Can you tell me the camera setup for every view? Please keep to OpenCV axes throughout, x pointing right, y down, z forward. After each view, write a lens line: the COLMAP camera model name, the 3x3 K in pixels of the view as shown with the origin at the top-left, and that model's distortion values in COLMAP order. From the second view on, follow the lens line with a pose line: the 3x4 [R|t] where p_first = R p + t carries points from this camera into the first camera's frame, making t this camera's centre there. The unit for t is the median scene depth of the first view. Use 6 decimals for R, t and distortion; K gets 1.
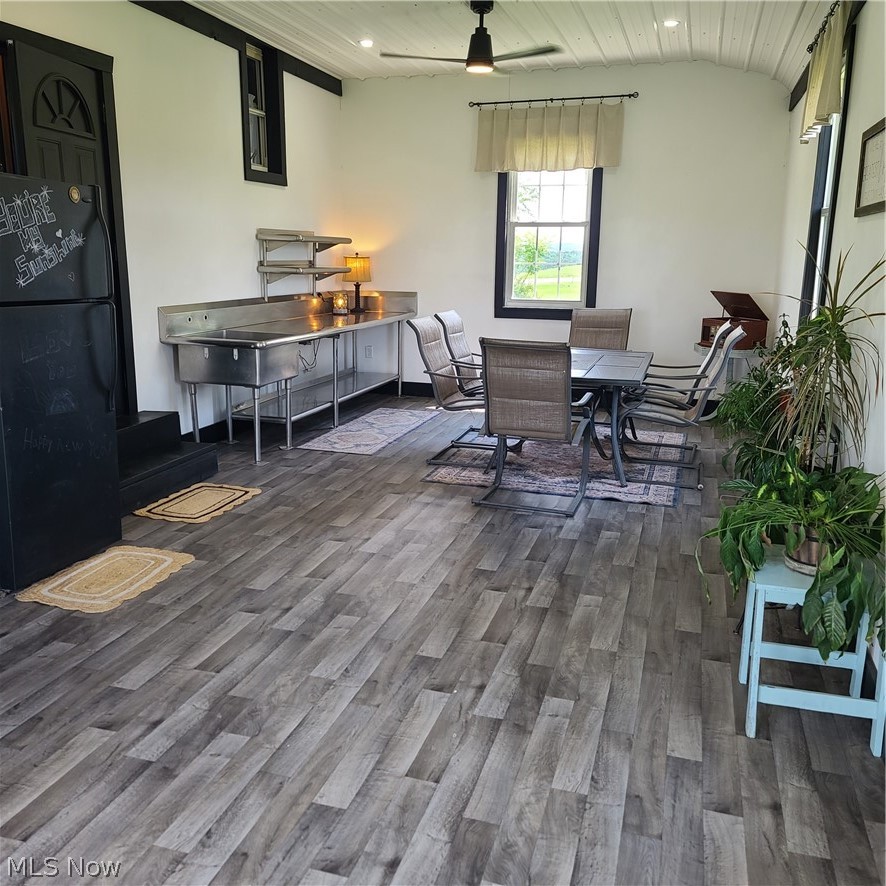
lens RADIAL K [[835.5, 0, 442.5], [0, 835.5, 442.9], [0, 0, 1]] dist [0.001912, 0.000000]
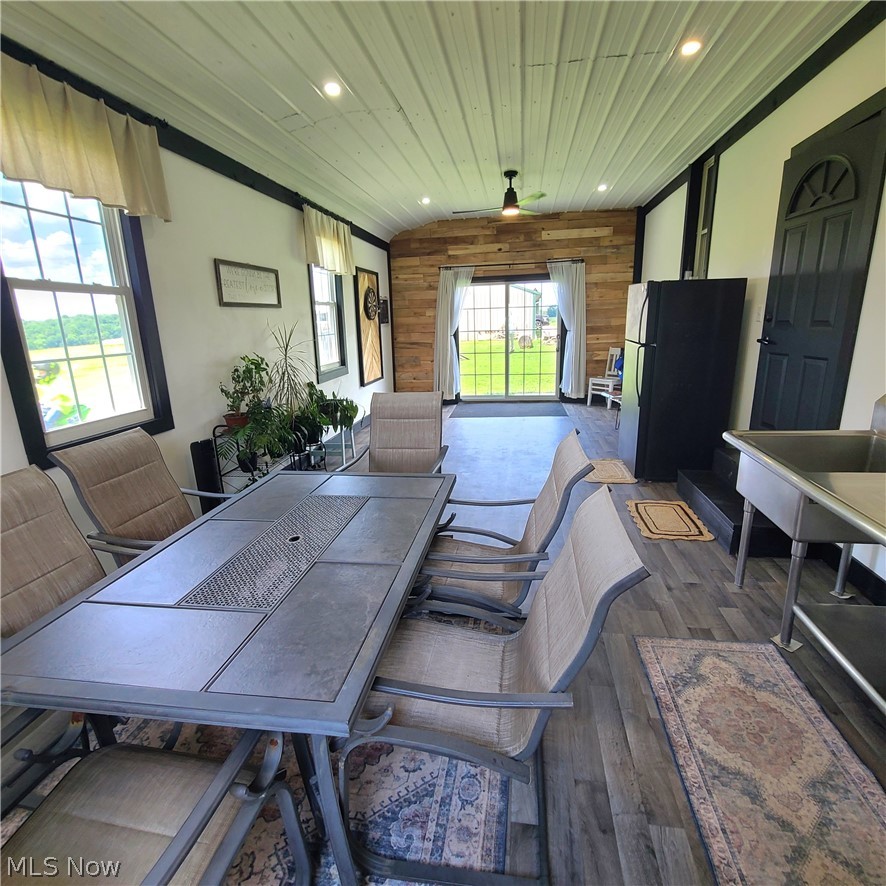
lens RADIAL K [[484.7, 0, 445.3], [0, 484.7, 441.5], [0, 0, 1]] dist [-0.002771, -0.001318]
pose [[-0.990606, 0.050442, -0.127101, 0.132340], [-0.014355, 0.885984, 0.463494, -0.376014], [0.135989, 0.460964, -0.876937, 1.577165]]
